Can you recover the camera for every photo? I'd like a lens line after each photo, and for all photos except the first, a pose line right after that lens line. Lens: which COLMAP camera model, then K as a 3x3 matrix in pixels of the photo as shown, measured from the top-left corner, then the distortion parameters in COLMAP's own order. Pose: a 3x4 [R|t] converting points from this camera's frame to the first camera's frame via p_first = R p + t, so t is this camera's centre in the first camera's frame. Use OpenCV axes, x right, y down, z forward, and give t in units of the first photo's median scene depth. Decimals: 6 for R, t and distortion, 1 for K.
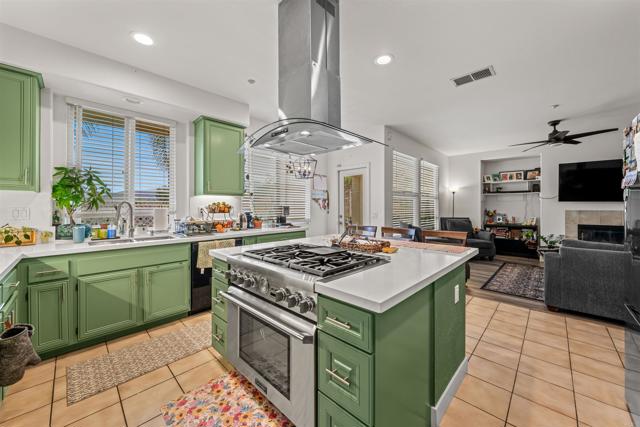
lens RADIAL K [[237.3, 0, 319.1], [0, 237.3, 209.8], [0, 0, 1]] dist [-0.001131, -0.000048]
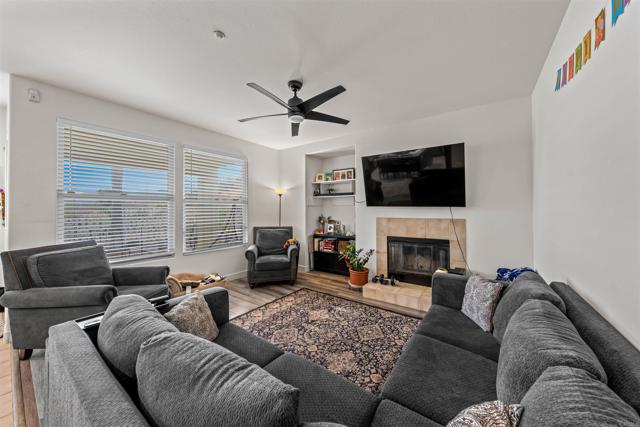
lens RADIAL K [[223.0, 0, 319.3], [0, 223.0, 210.9], [0, 0, 1]] dist [0.003106, 0.000045]
pose [[0.988126, -0.012362, 0.153150, 0.614209], [0.013266, 0.999900, -0.004878, -0.015370], [-0.153074, 0.006852, 0.988191, 0.256125]]
